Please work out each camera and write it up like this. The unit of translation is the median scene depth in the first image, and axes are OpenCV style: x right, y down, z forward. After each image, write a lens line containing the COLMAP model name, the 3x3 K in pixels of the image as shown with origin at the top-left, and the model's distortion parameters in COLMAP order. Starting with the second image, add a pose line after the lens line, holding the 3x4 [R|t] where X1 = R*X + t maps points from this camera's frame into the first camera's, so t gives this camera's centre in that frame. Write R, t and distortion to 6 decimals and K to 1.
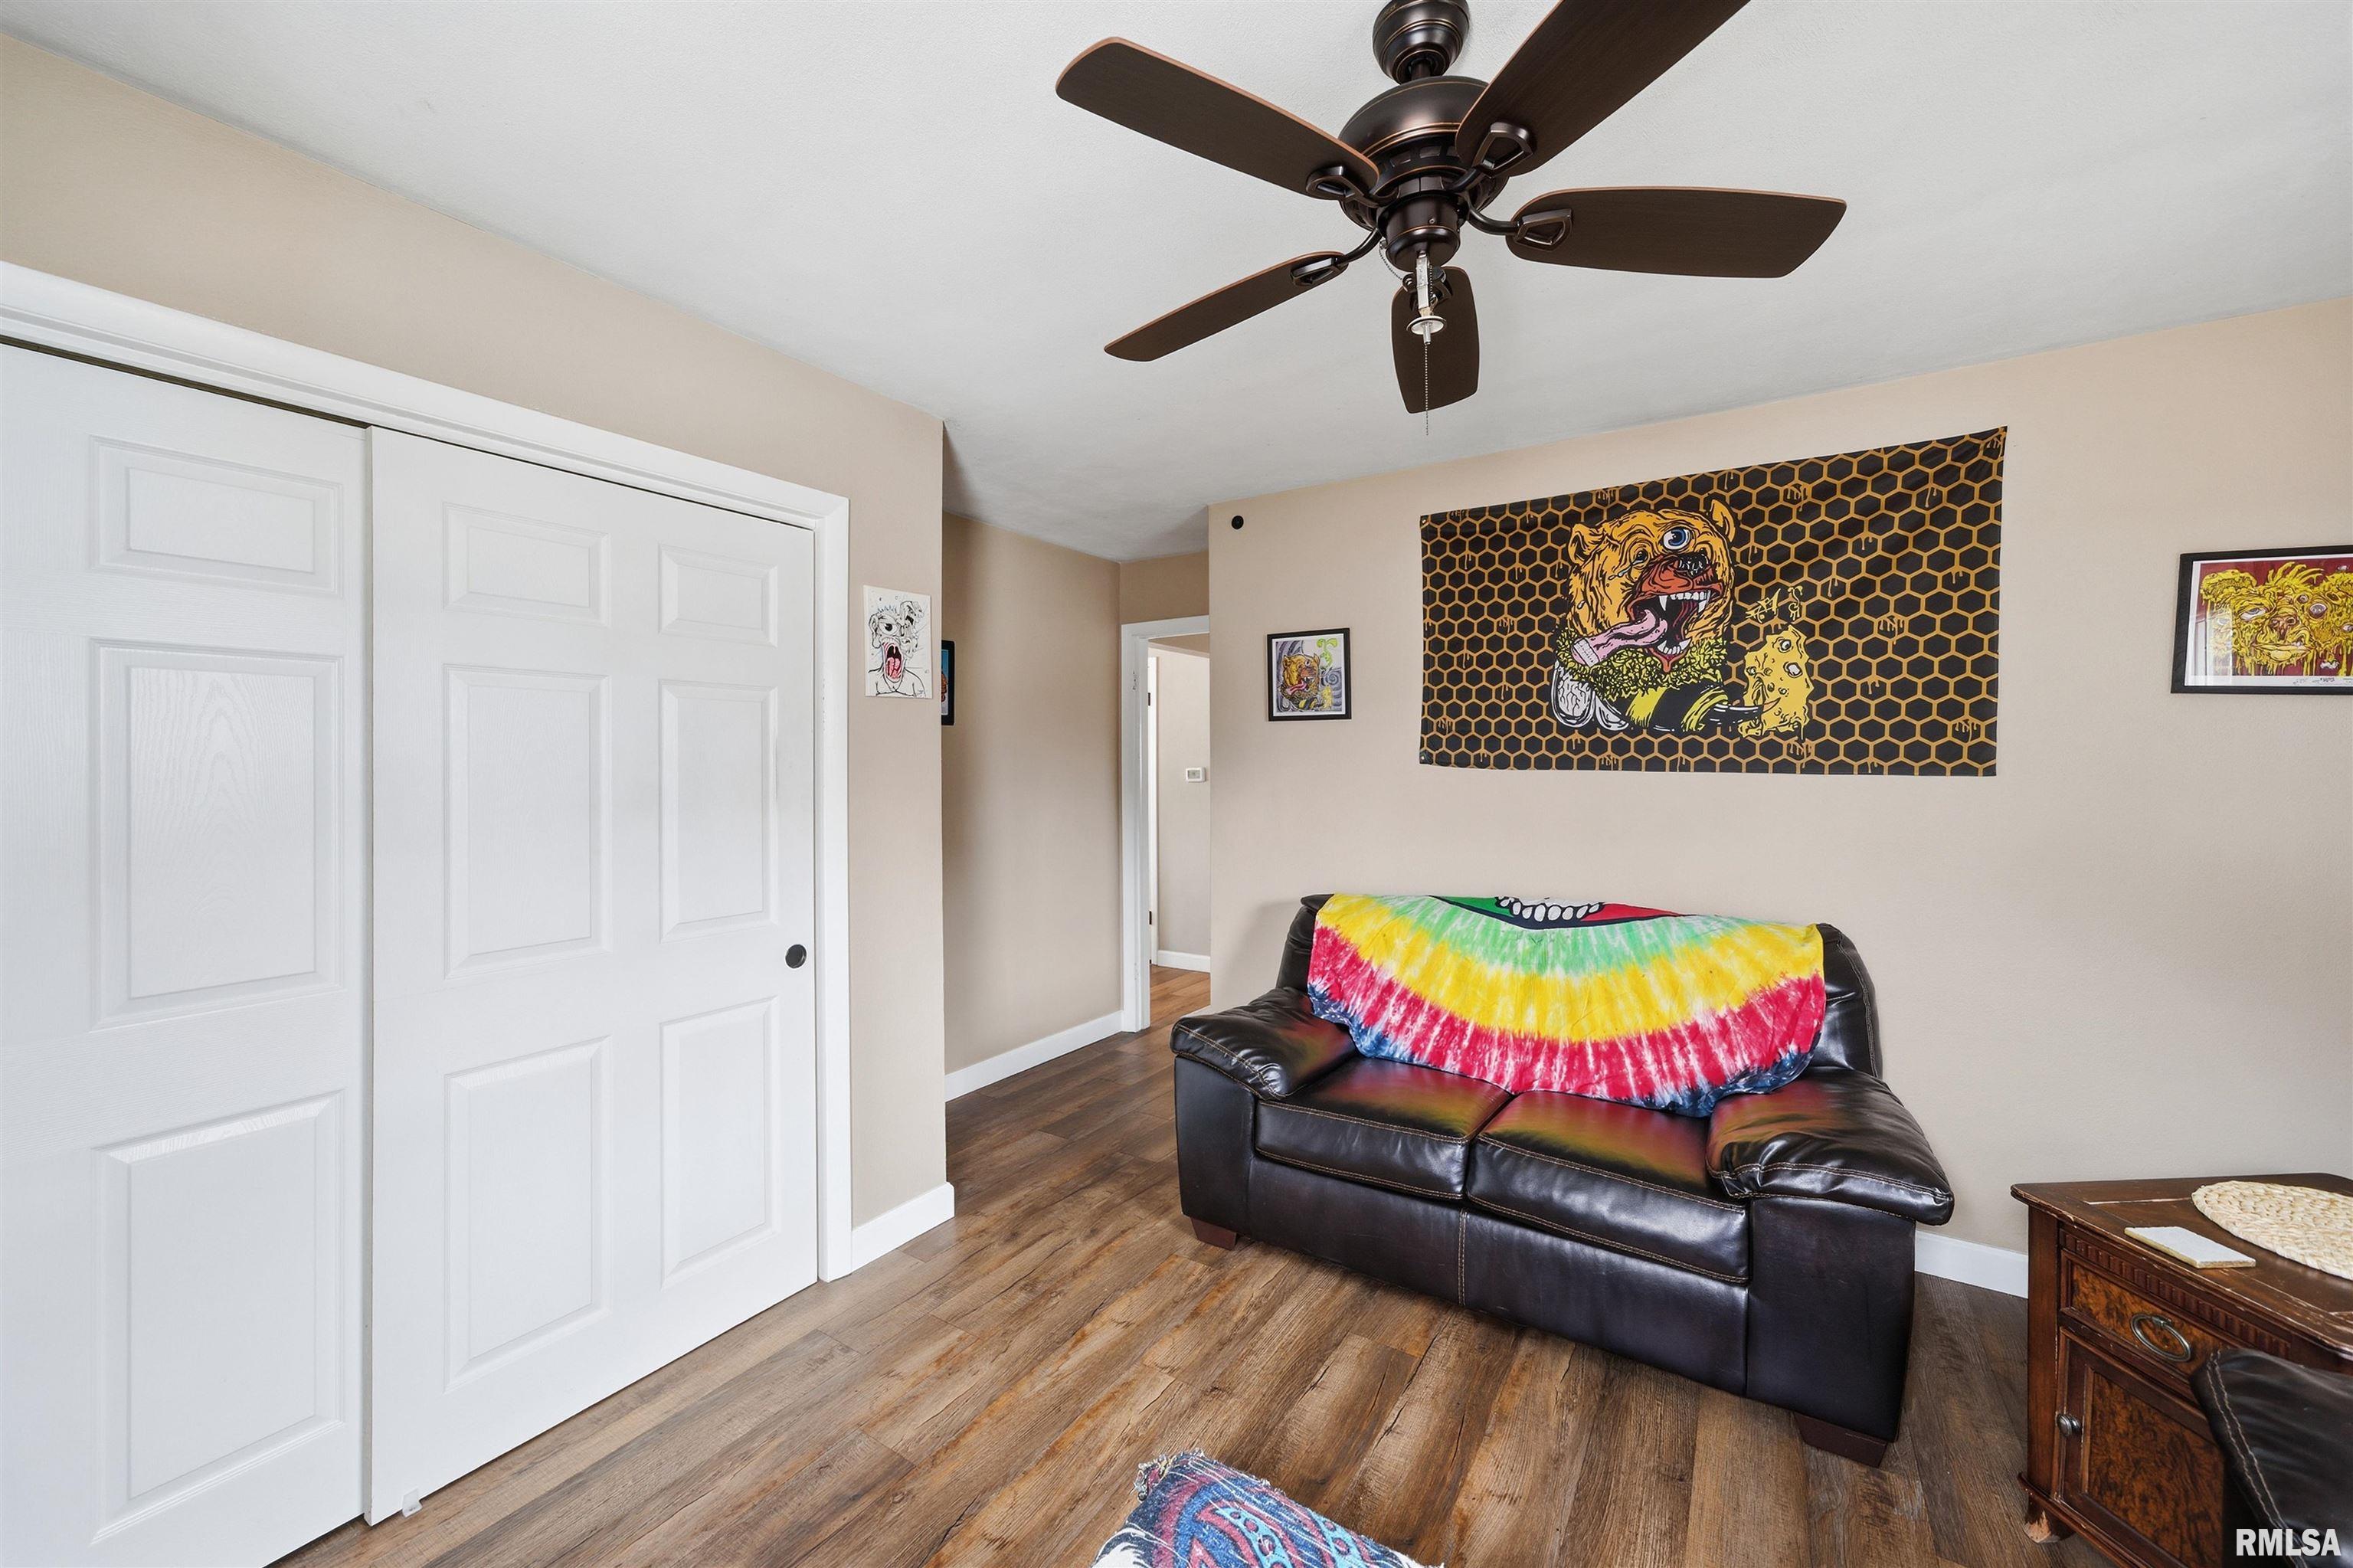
lens RADIAL K [[917.4, 0, 1173.5], [0, 917.4, 770.0], [0, 0, 1]] dist [-0.006607, 0.005417]
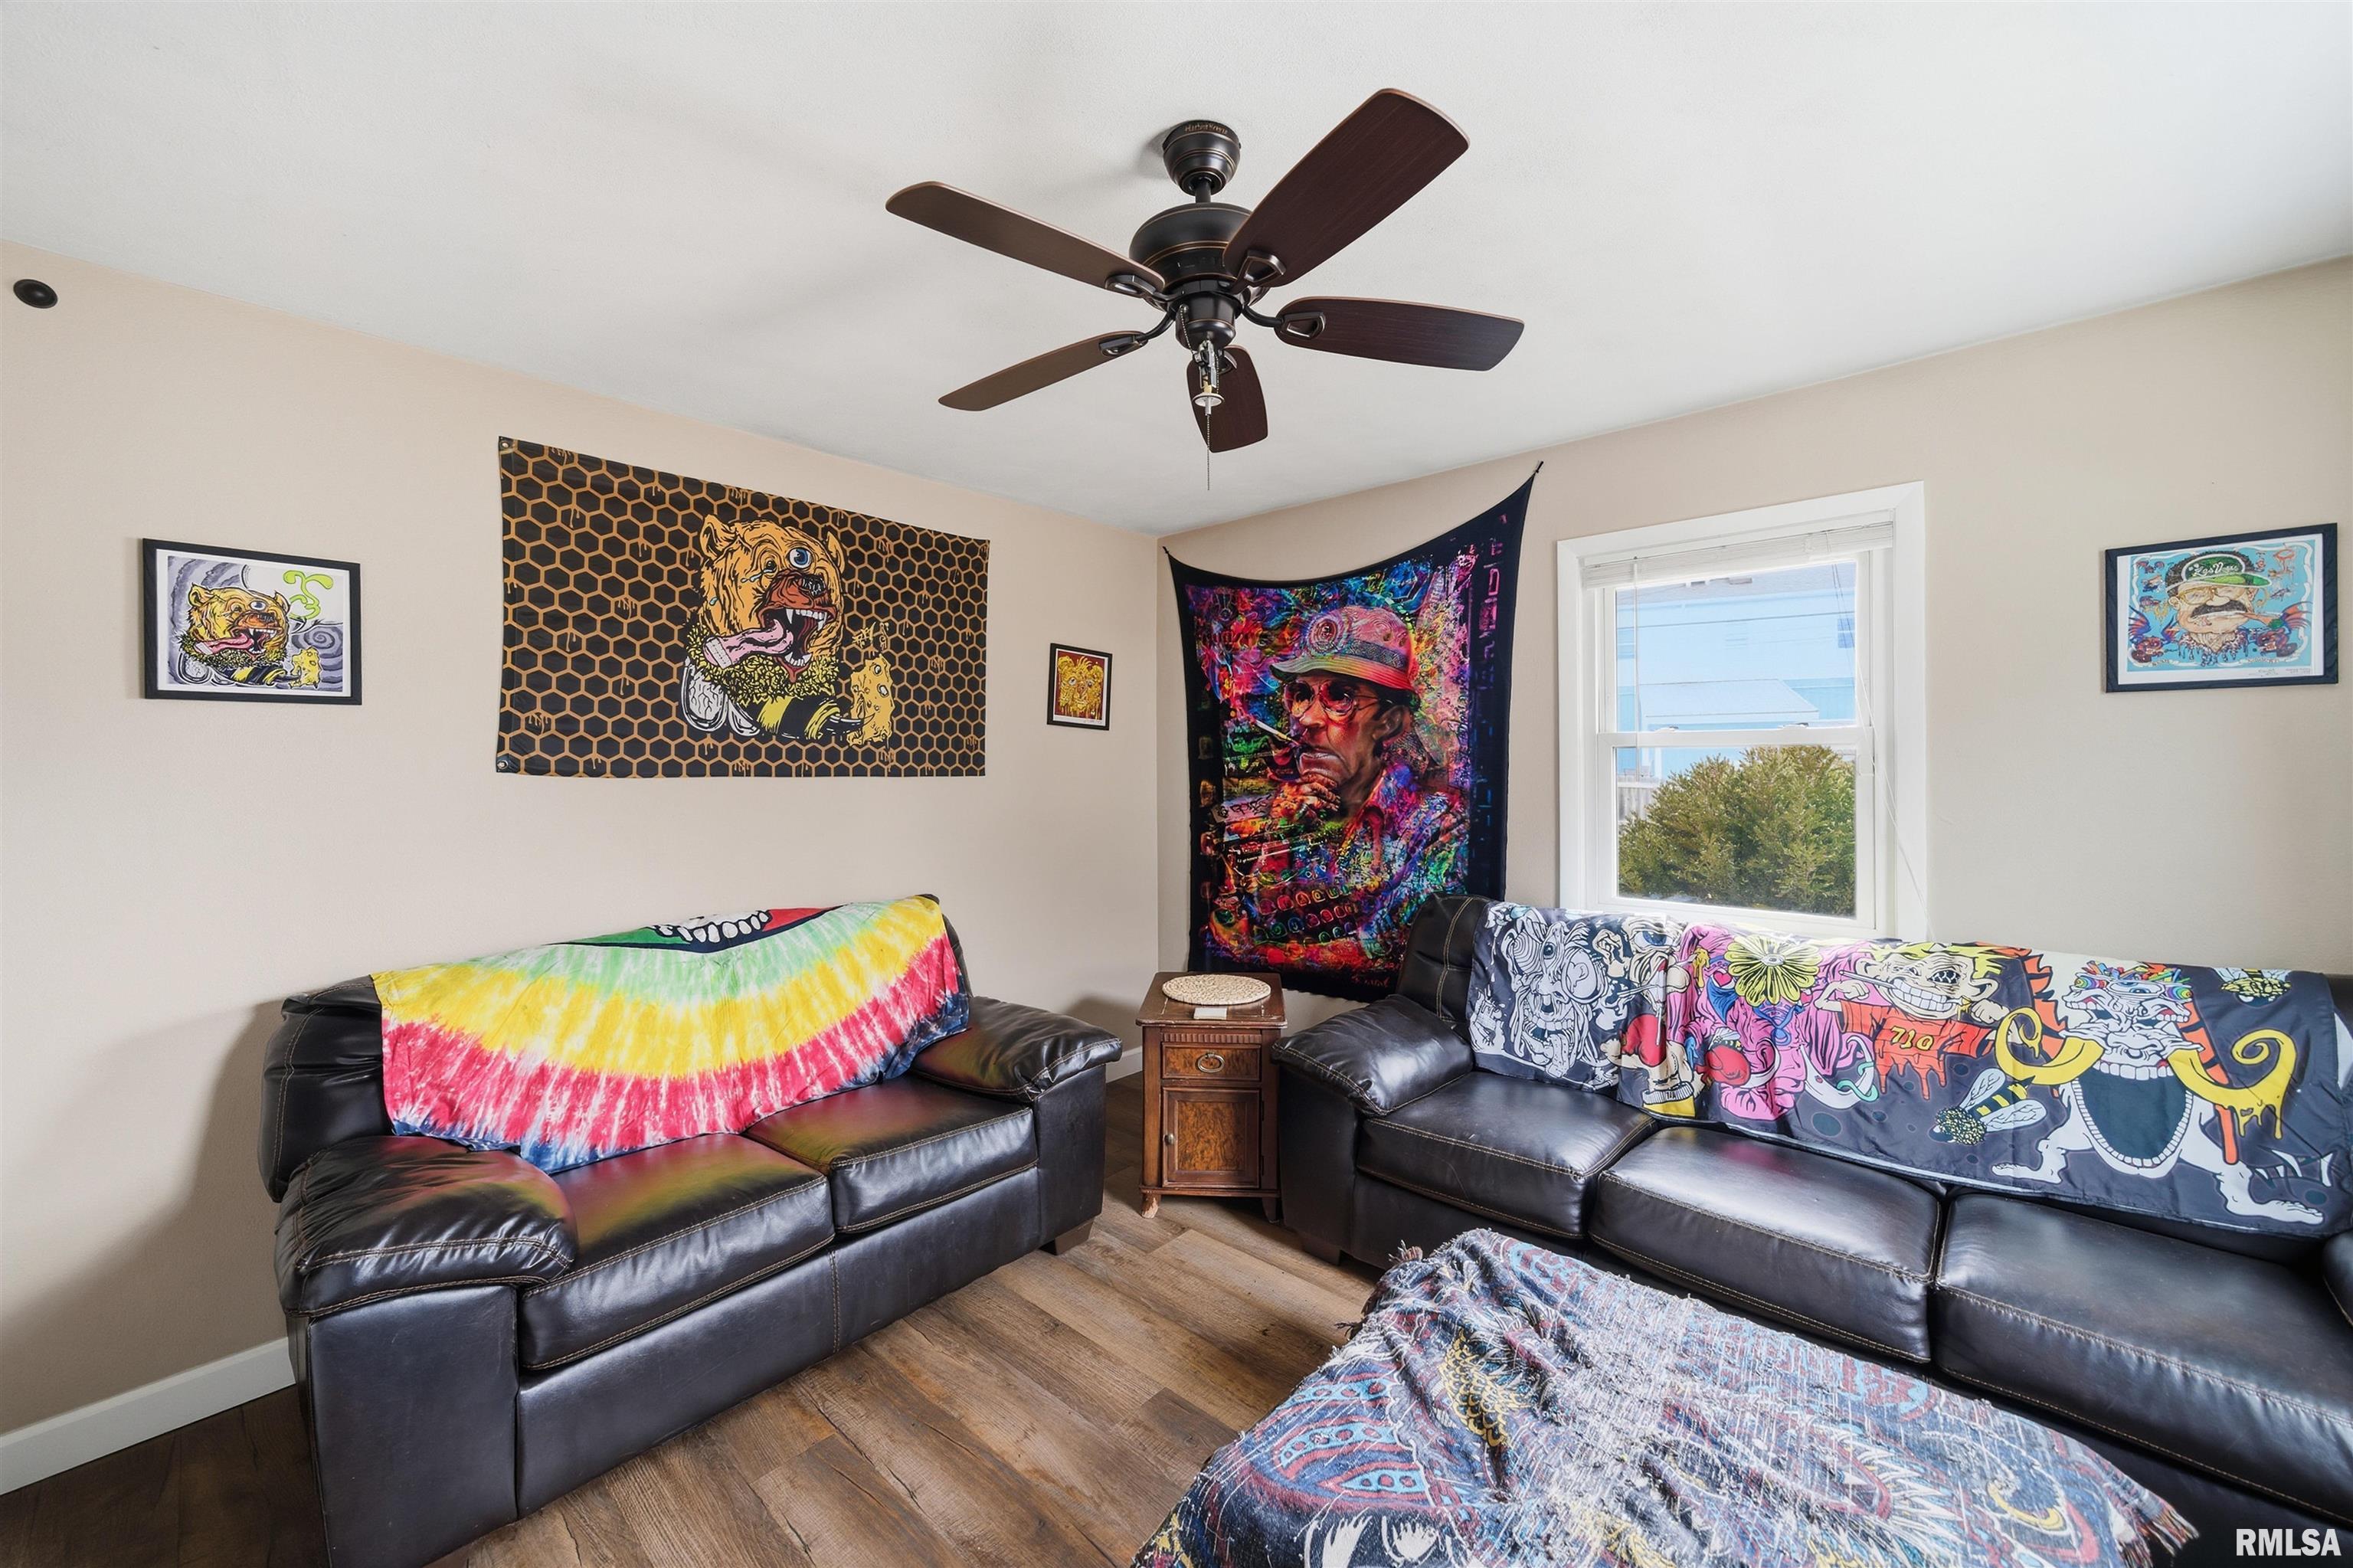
lens RADIAL K [[917.4, 0, 1172.5], [0, 917.4, 769.1], [0, 0, 1]] dist [-0.006607, 0.005417]
pose [[0.158644, -0.007074, 0.987311, -0.437944], [0.014364, 0.999885, 0.004856, -0.005984], [-0.987231, 0.013411, 0.158727, 0.408322]]
